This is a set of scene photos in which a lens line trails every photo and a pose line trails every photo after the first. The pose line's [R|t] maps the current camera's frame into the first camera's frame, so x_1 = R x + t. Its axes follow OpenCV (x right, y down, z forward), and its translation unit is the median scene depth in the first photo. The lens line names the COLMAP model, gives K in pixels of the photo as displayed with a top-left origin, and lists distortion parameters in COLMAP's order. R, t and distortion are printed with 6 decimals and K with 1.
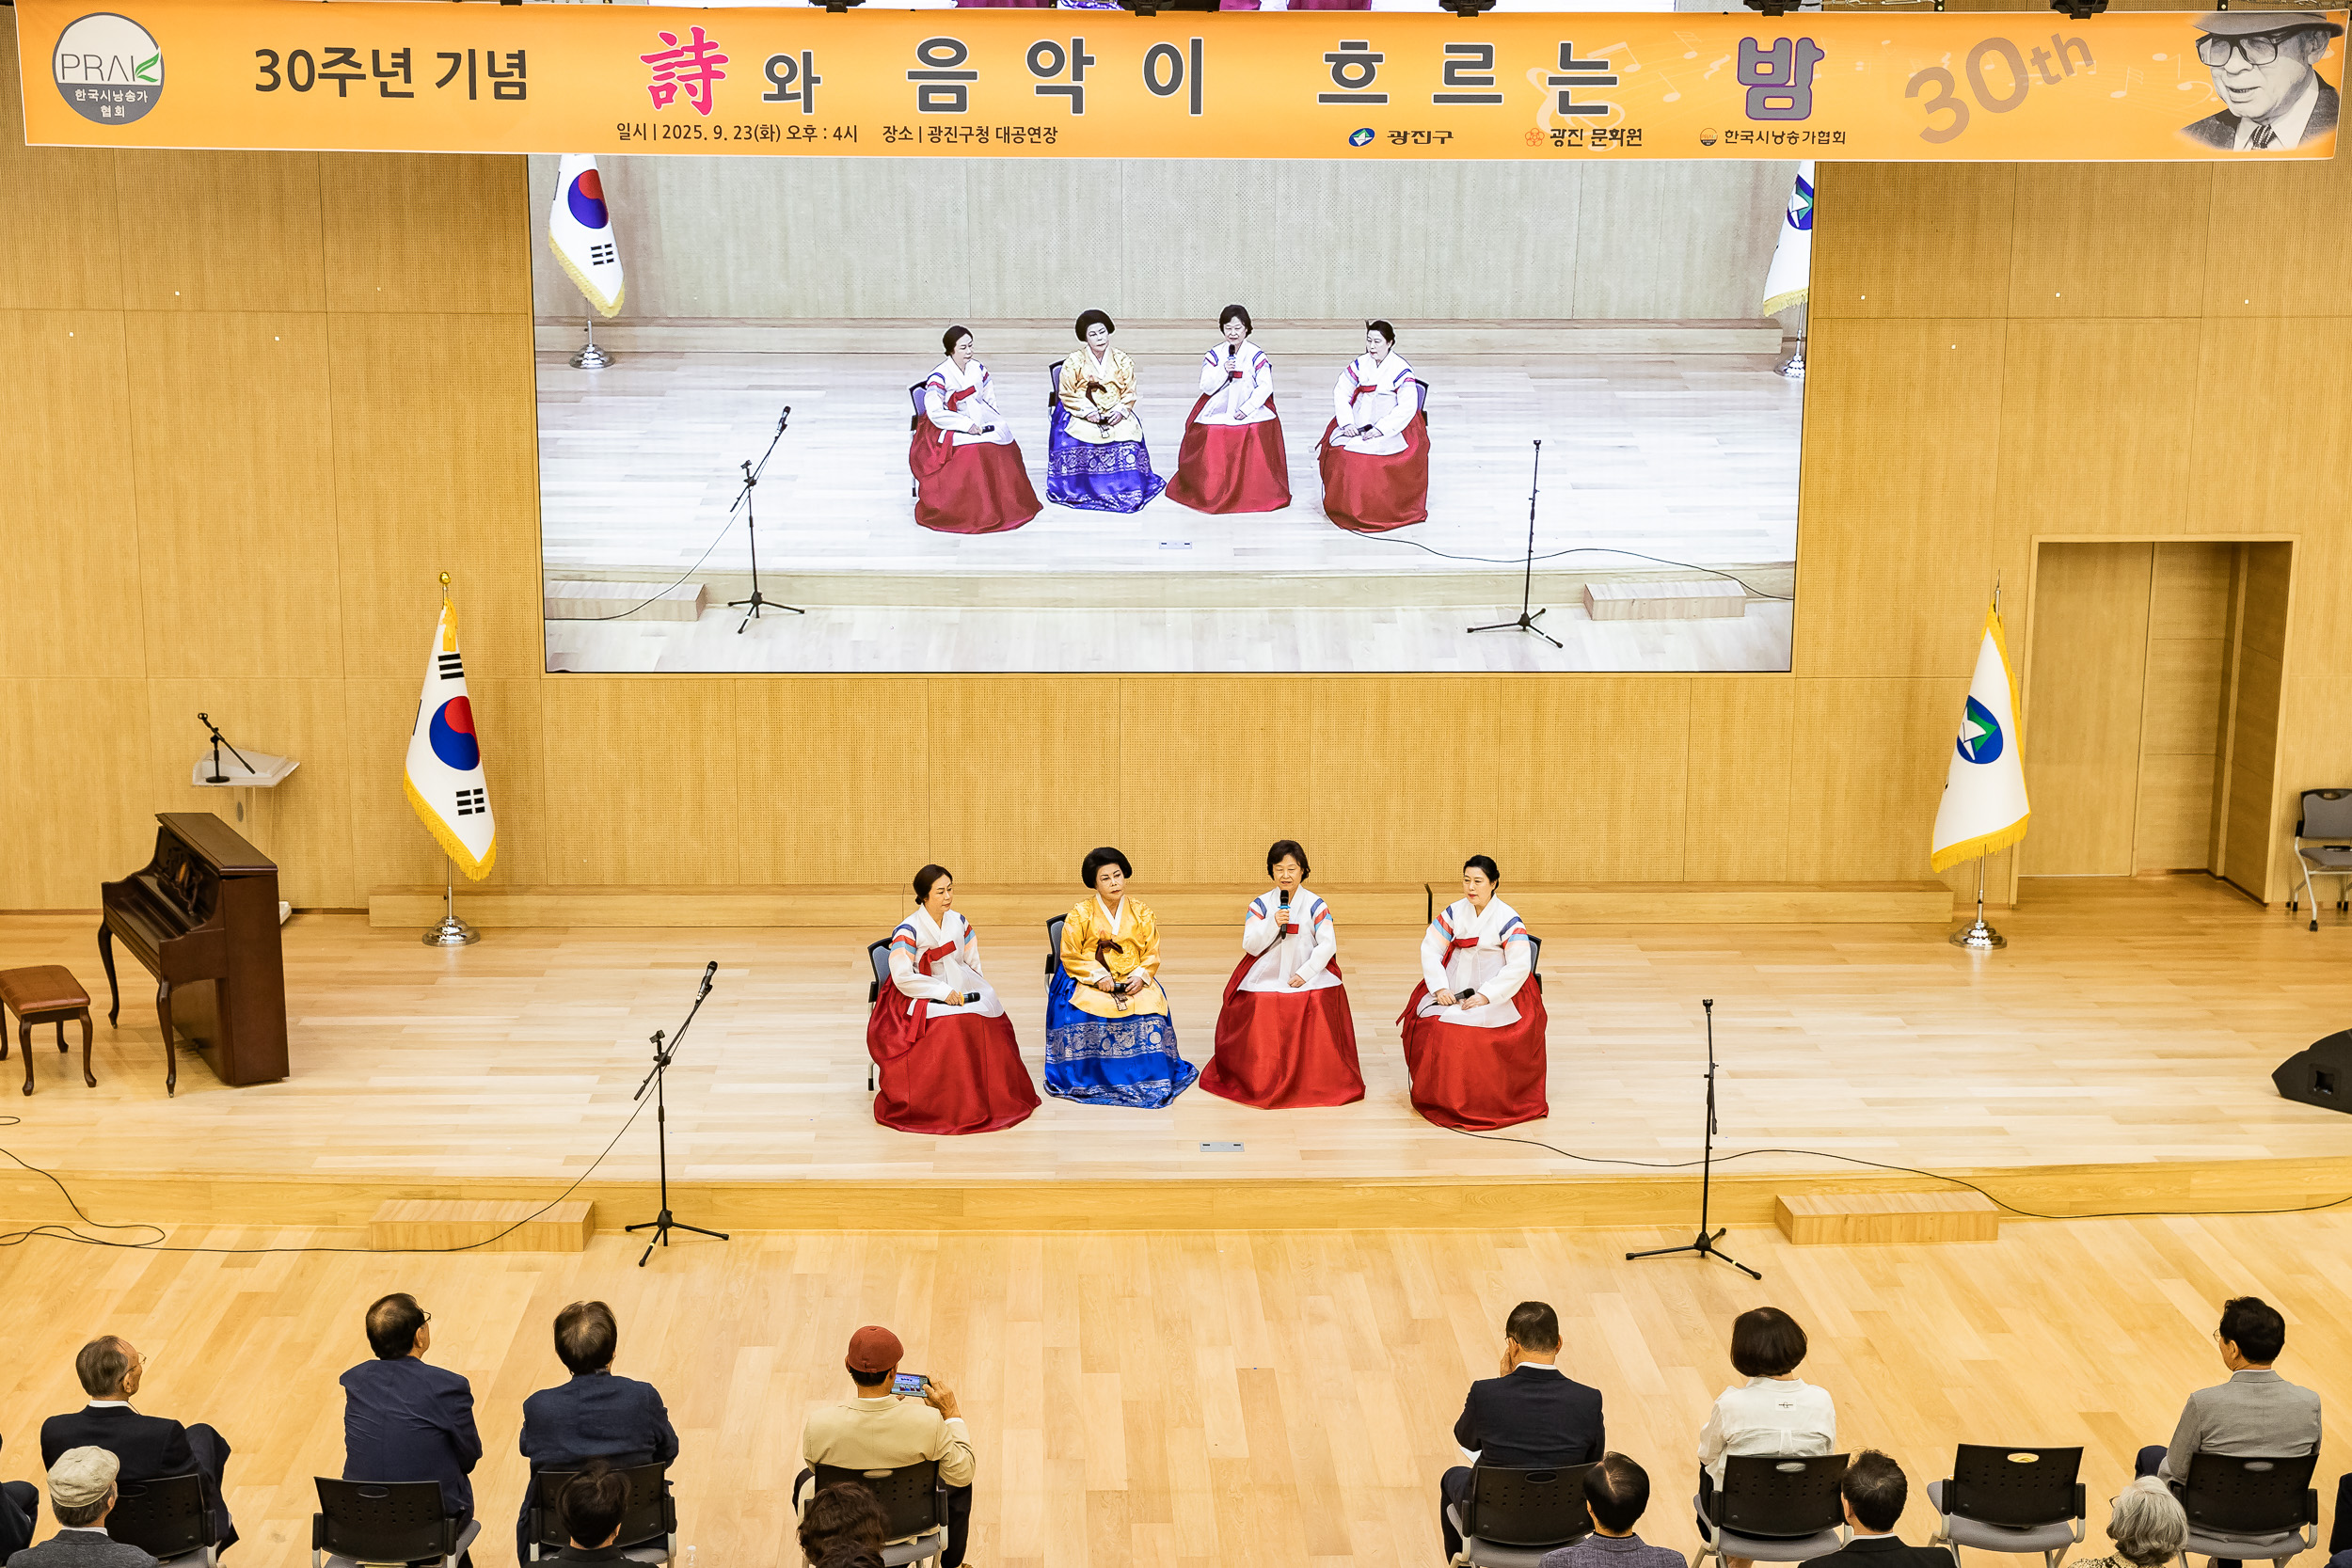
lens RADIAL K [[3255.6, 0, 1174.7], [0, 3255.6, 796.0], [0, 0, 1]] dist [0.053759, 0.000000]
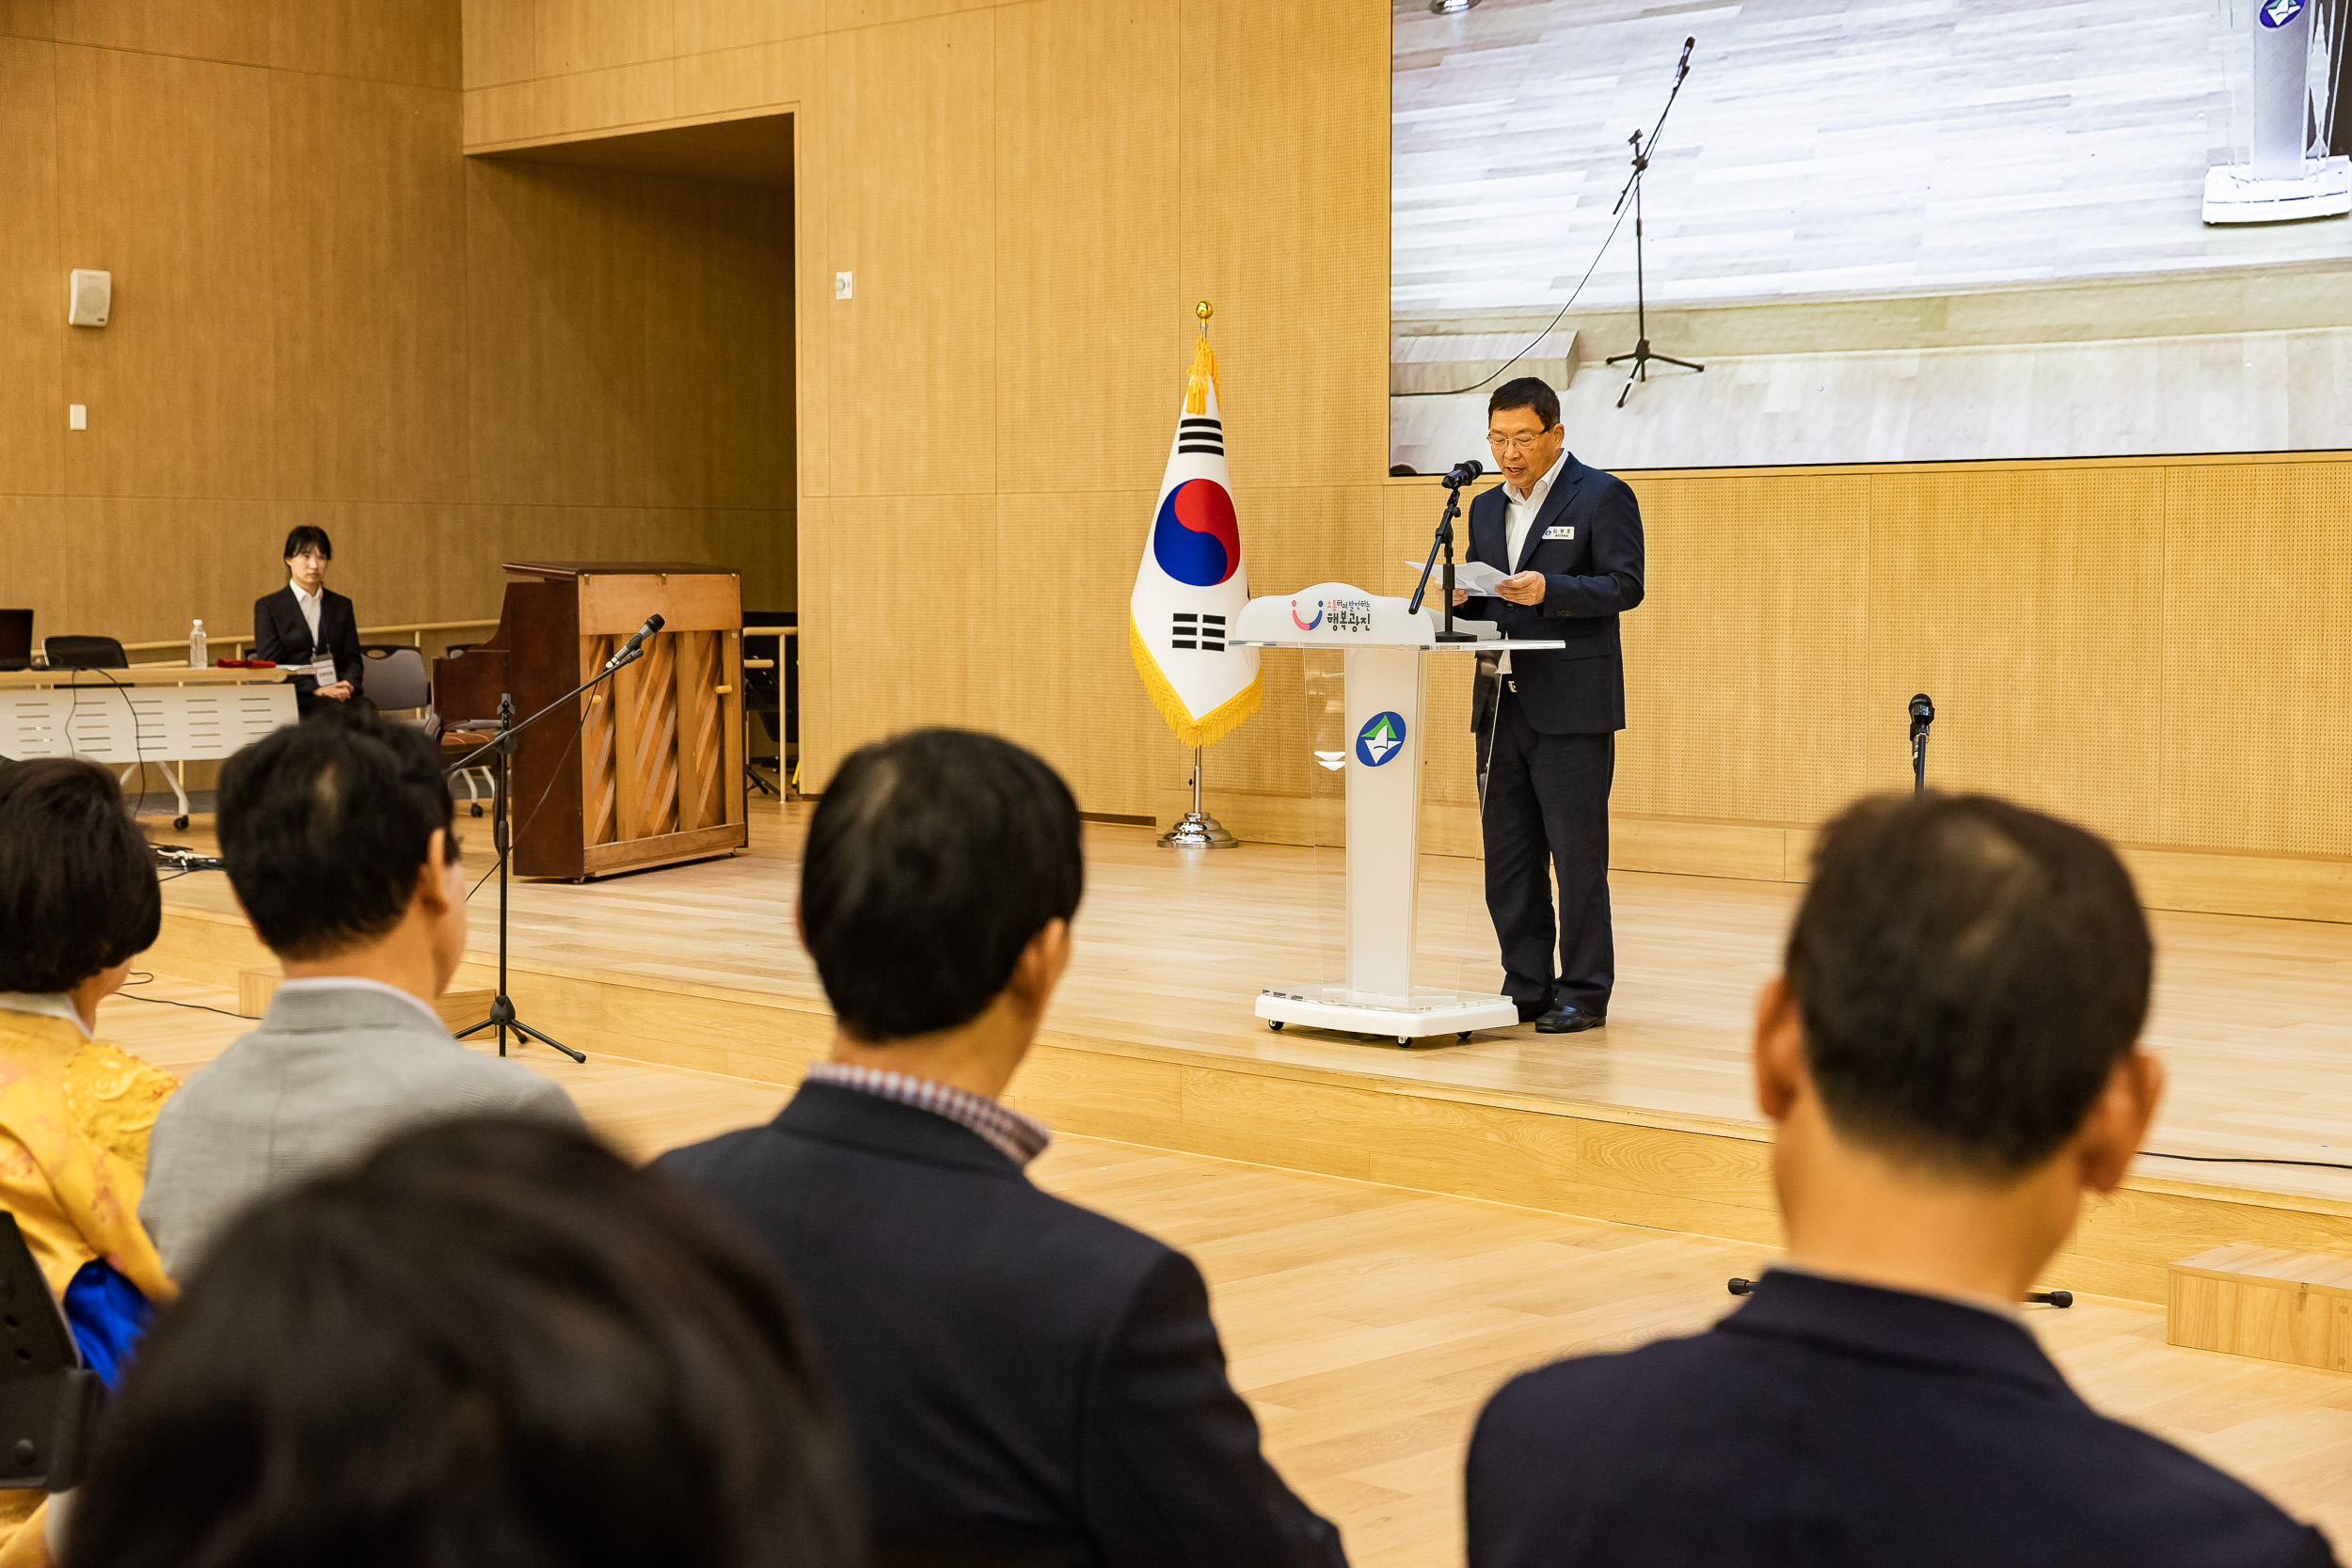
lens RADIAL K [[3577.0, 0, 1162.6], [0, 3577.0, 794.2], [0, 0, 1]] dist [0.059734, 0.000000]
pose [[0.683837, 0.038749, -0.728605, 0.320923], [-0.147135, 0.985398, -0.085689, 0.098564], [0.714645, 0.165801, 0.679553, 0.476527]]
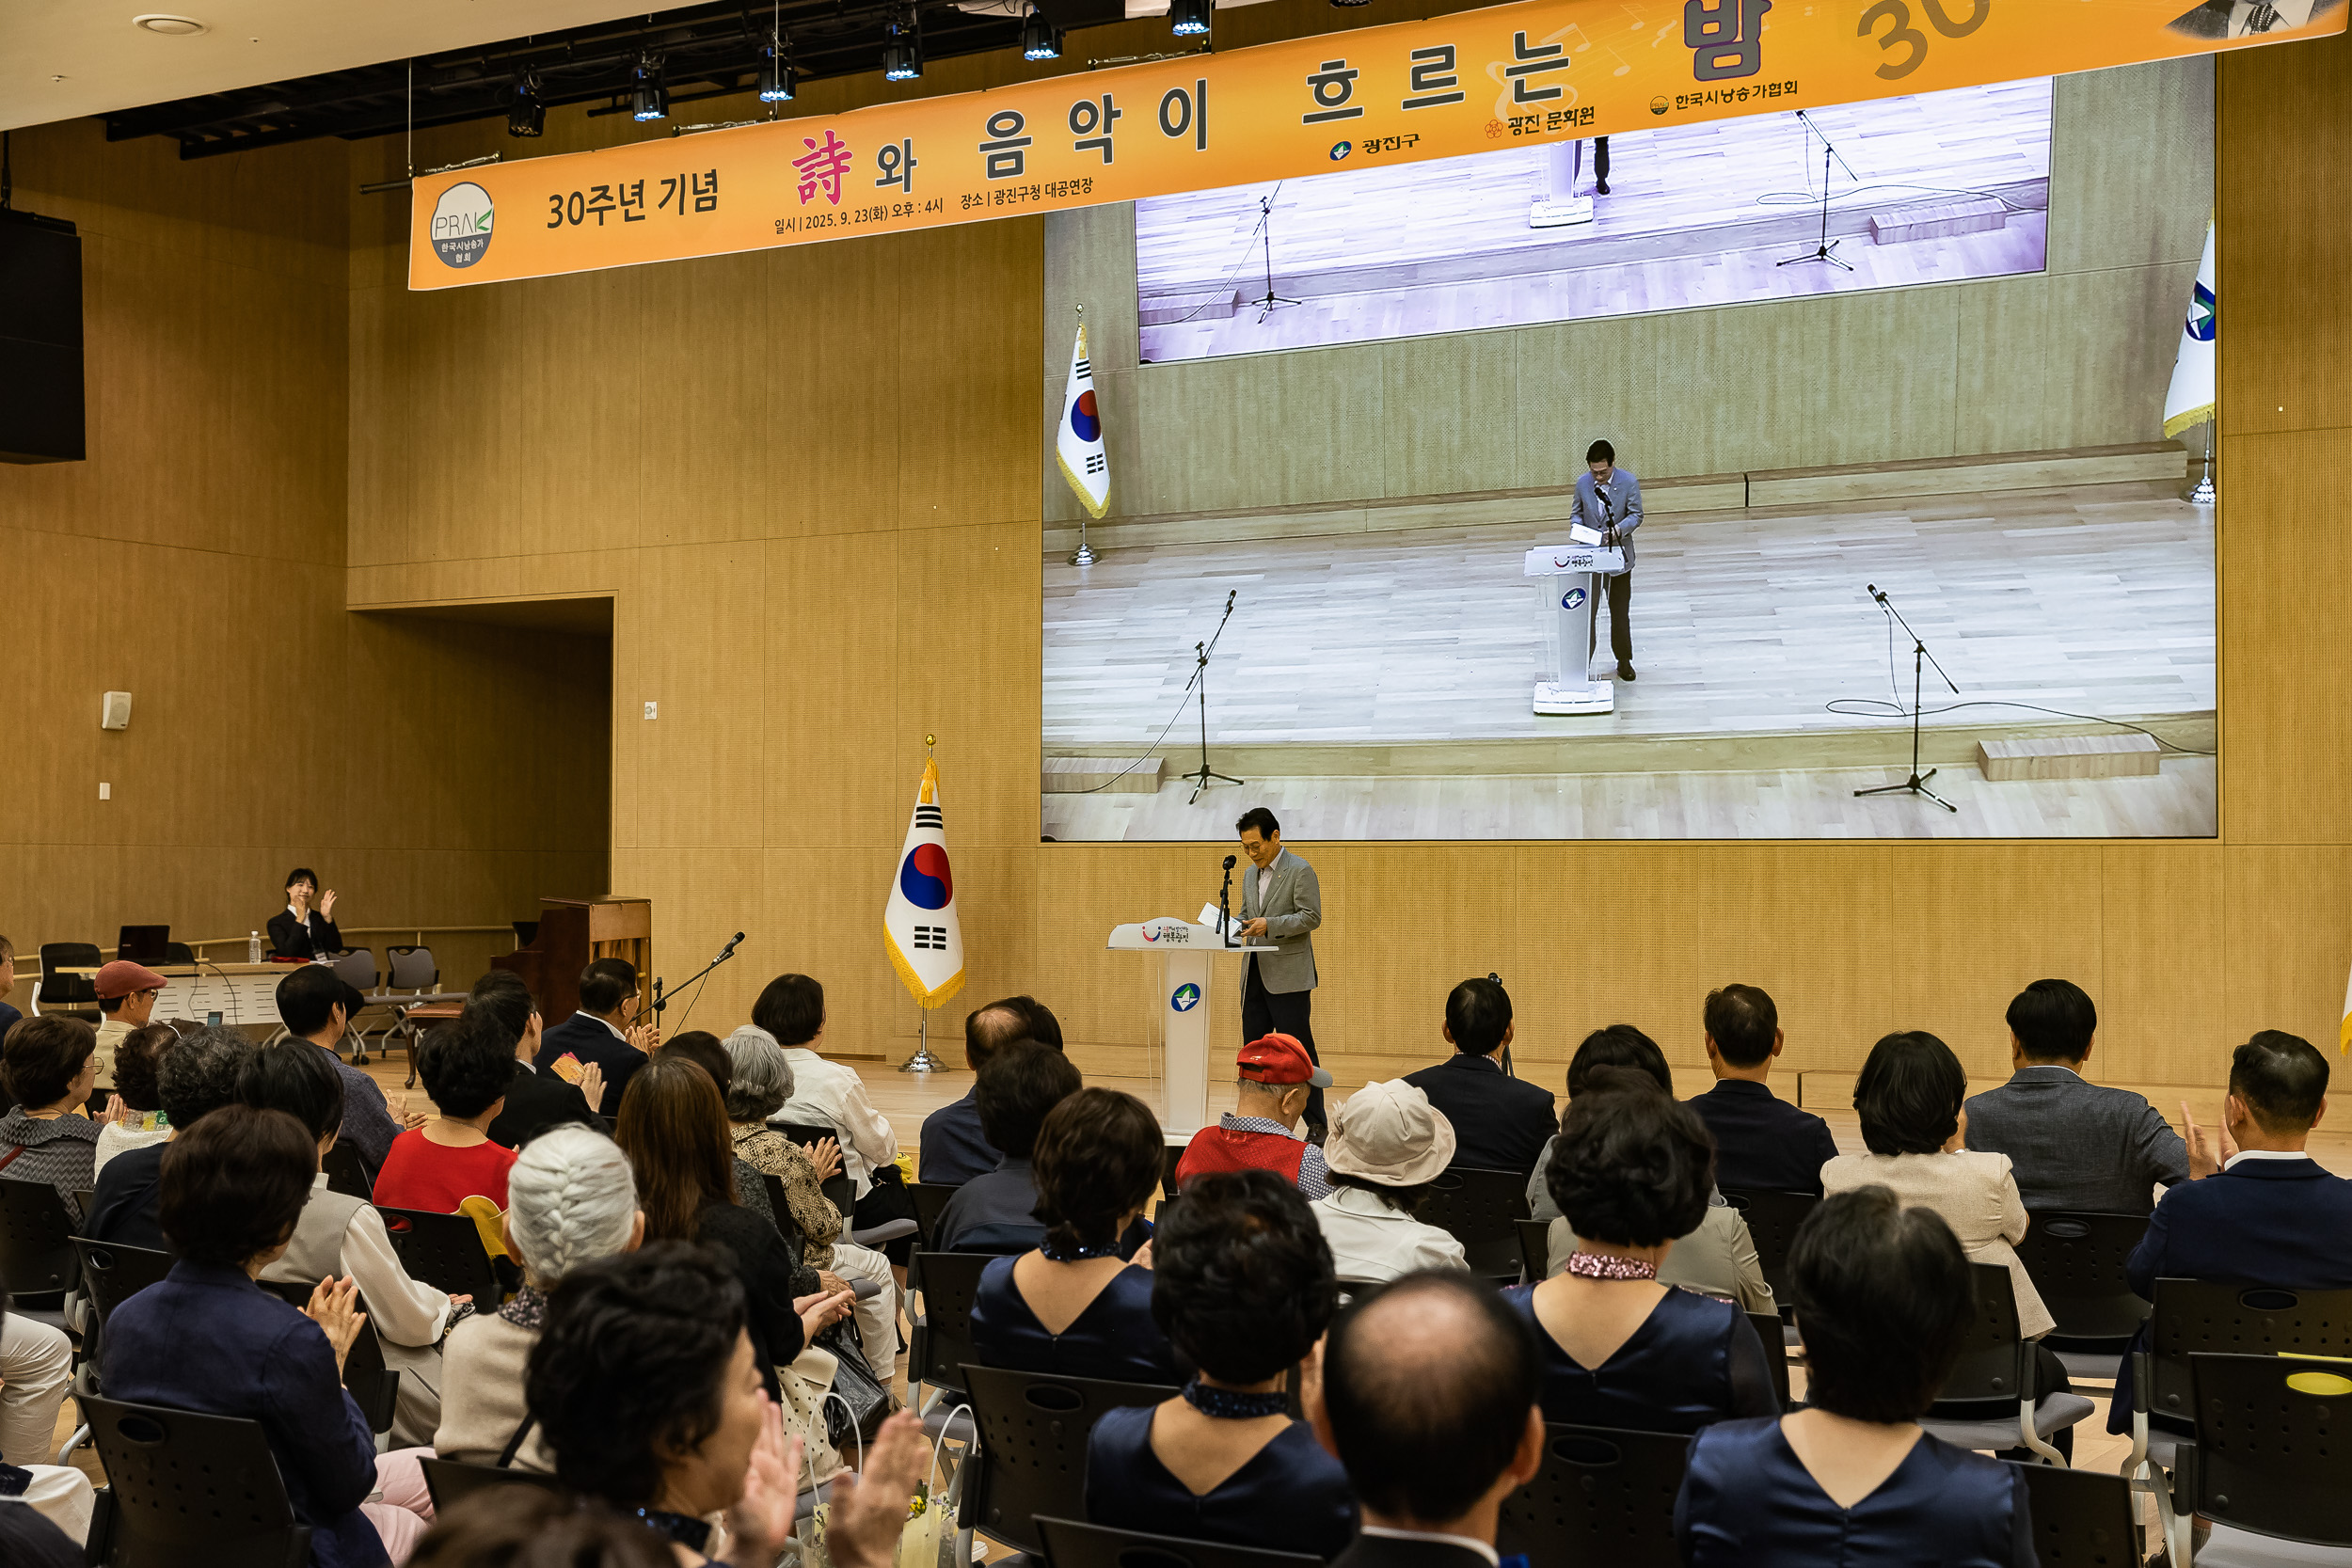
lens RADIAL K [[3074.8, 0, 1183.9], [0, 3074.8, 795.9], [0, 0, 1]] dist [0.042792, 0.000000]
pose [[0.830924, -0.017970, -0.556096, 0.428155], [-0.113847, 0.972840, -0.201548, 0.152080], [0.544614, 0.230780, 0.806310, 0.187086]]
